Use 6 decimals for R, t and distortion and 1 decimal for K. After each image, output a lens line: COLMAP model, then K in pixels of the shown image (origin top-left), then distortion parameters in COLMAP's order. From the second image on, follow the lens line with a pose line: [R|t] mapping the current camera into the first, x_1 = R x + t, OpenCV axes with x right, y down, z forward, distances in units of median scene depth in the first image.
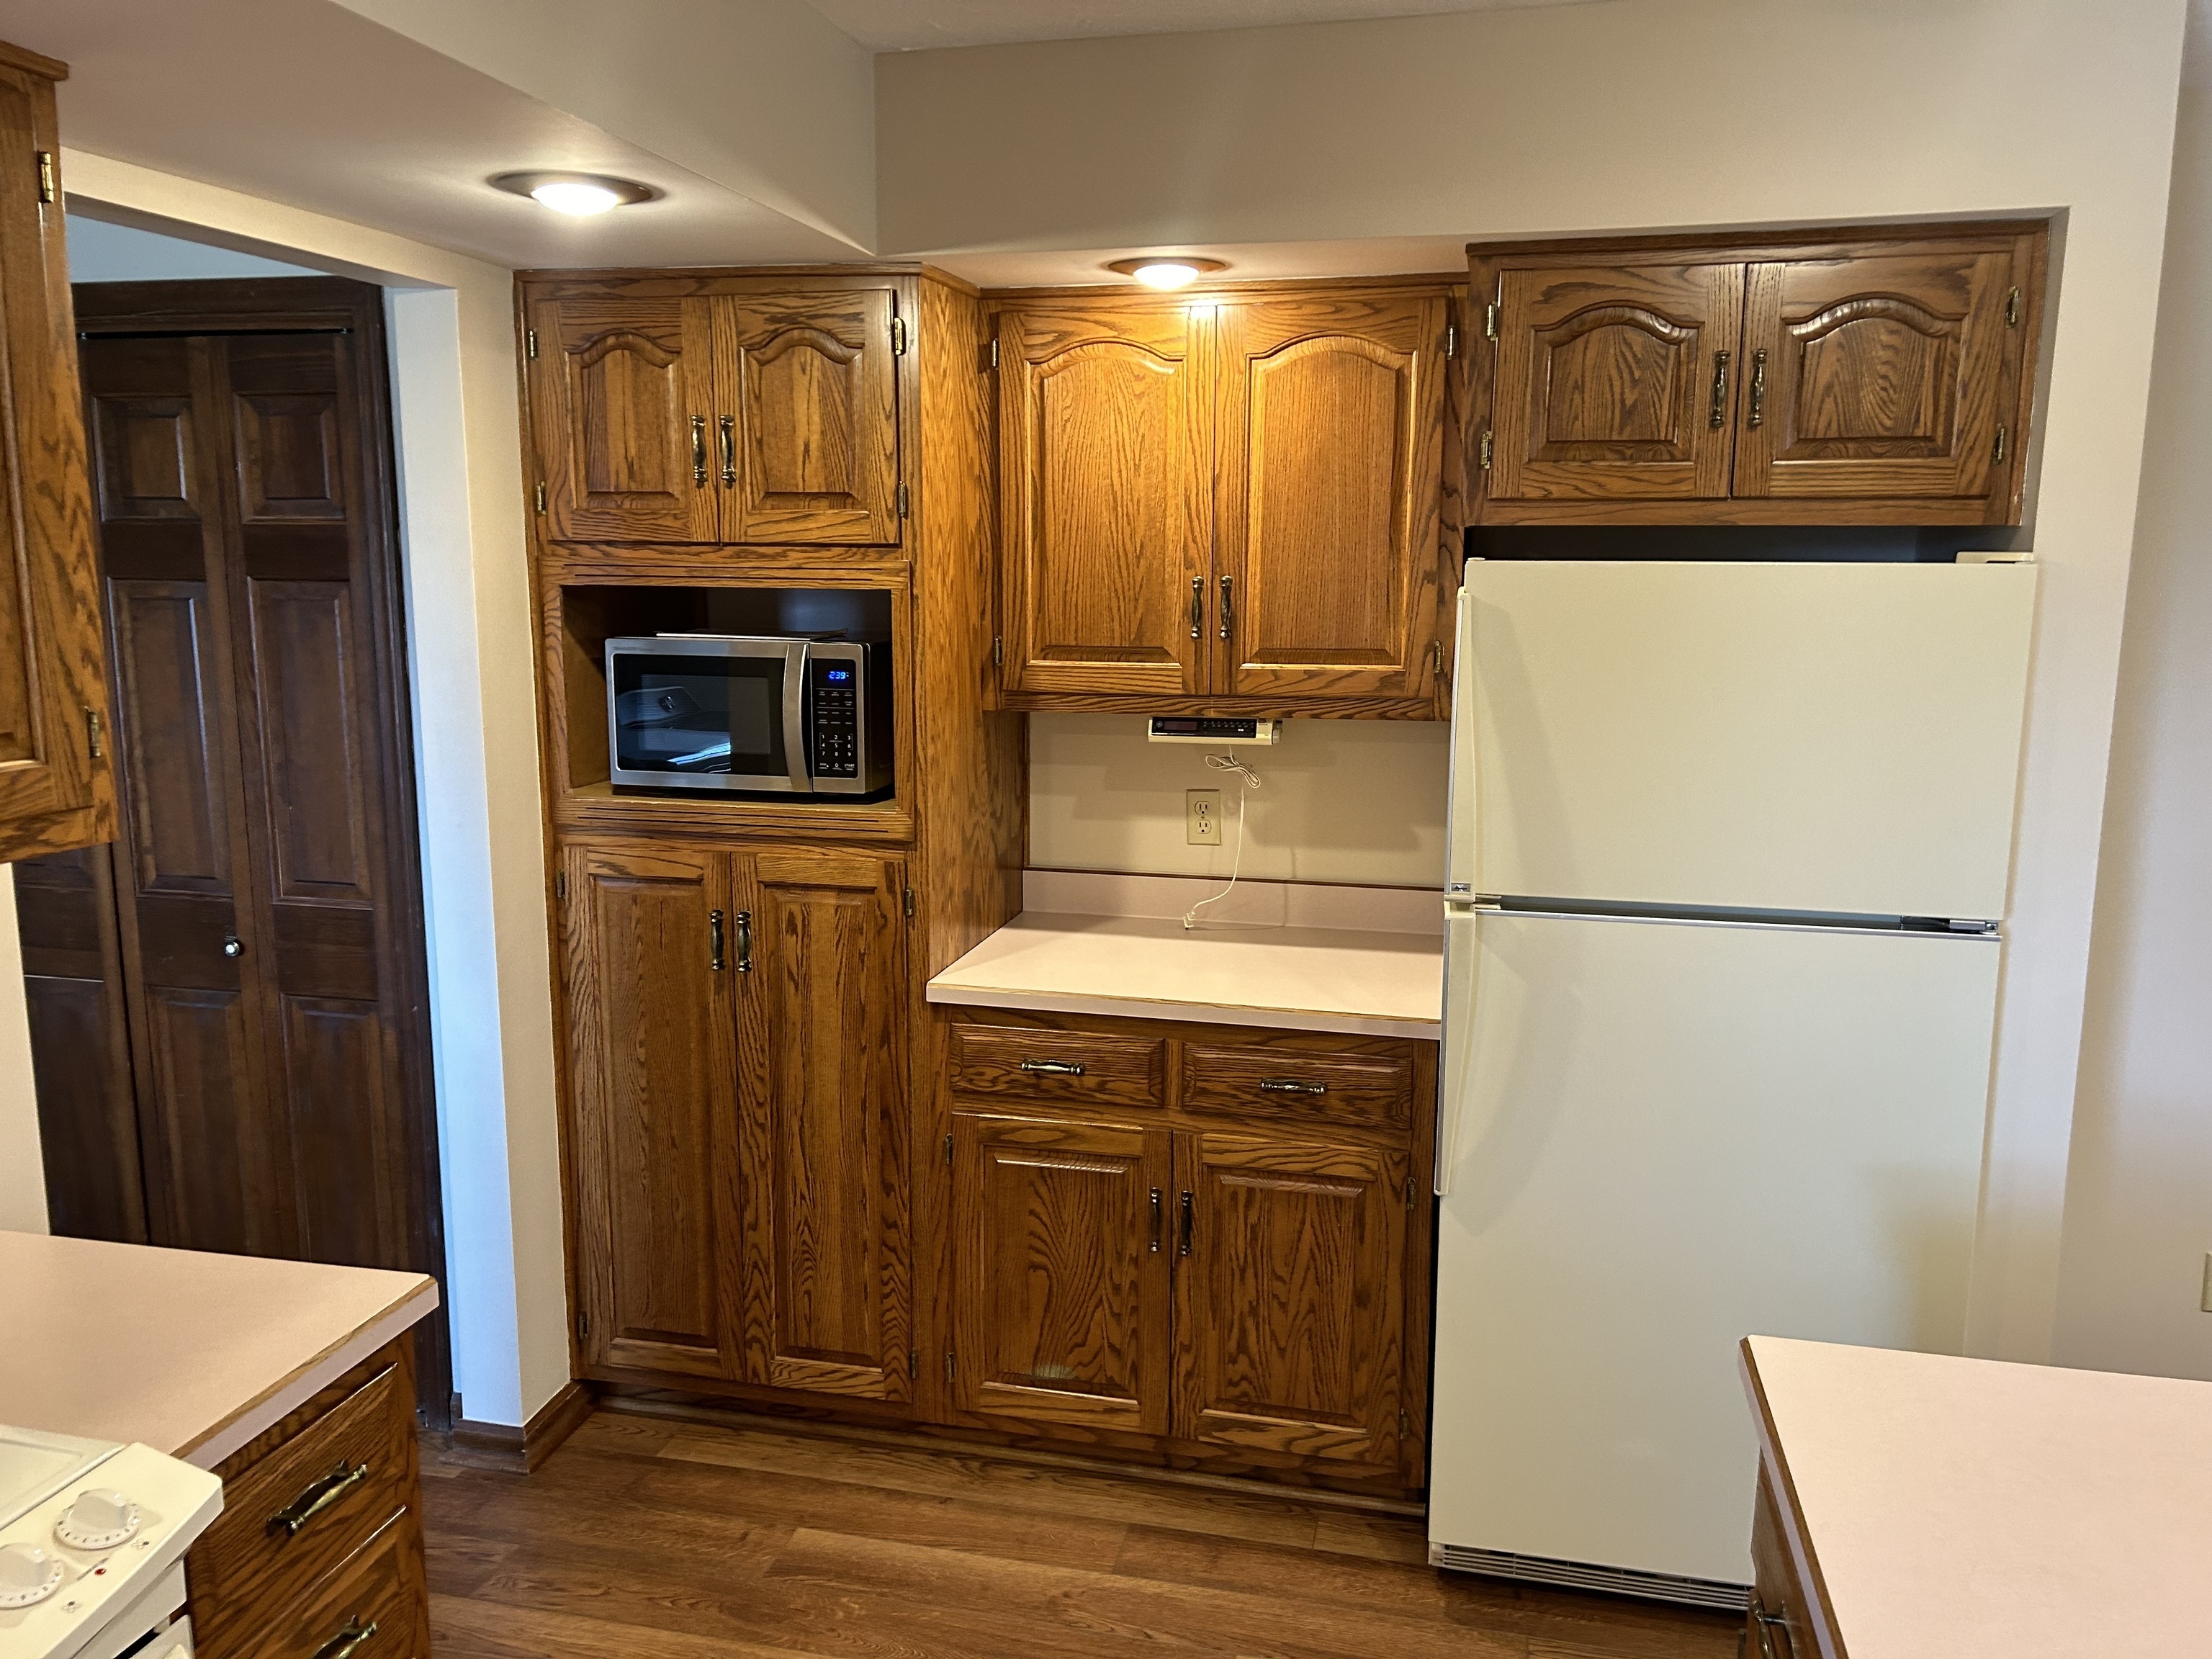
lens RADIAL K [[1693.9, 0, 1106.0], [0, 1693.9, 829.5], [0, 0, 1]] dist [0.106614, -0.093908]
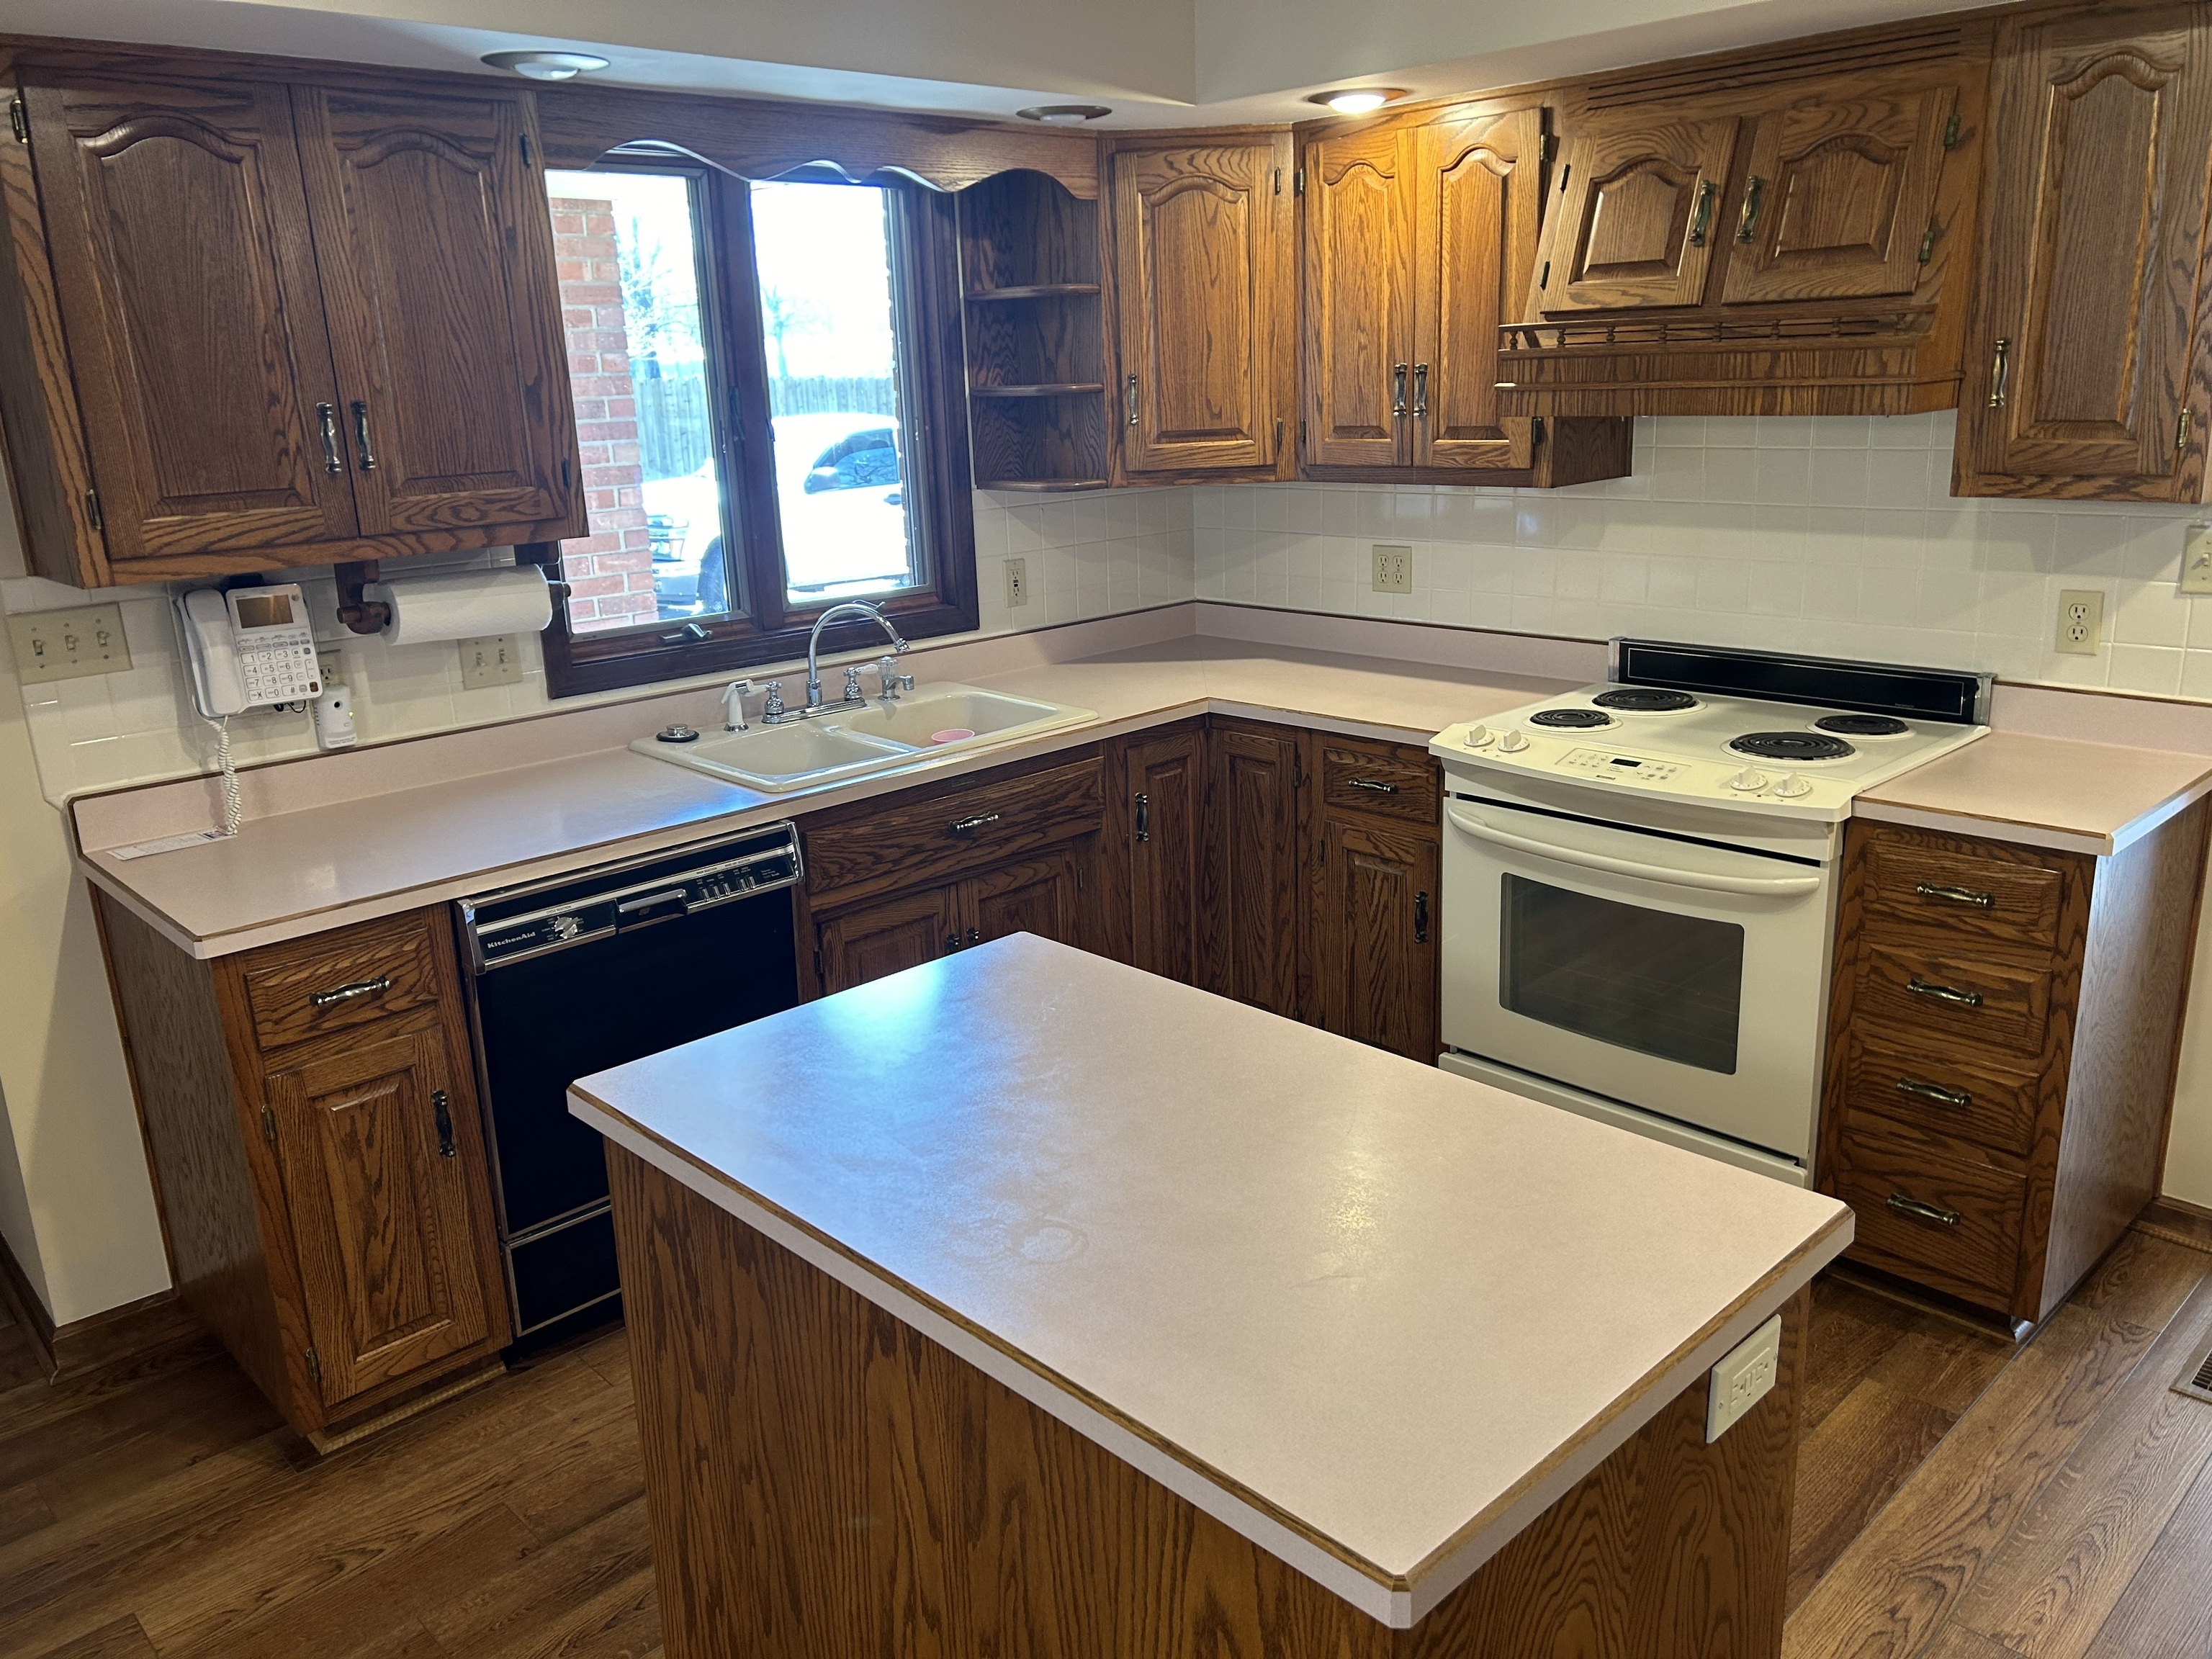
lens RADIAL K [[1693.9, 0, 1106.0], [0, 1693.9, 829.5], [0, 0, 1]] dist [0.106614, -0.093908]
pose [[0.828739, -0.187378, 0.527334, -1.398831], [0.137296, 0.981559, 0.133010, -0.024735], [-0.542533, -0.037829, 0.839182, 0.122712]]
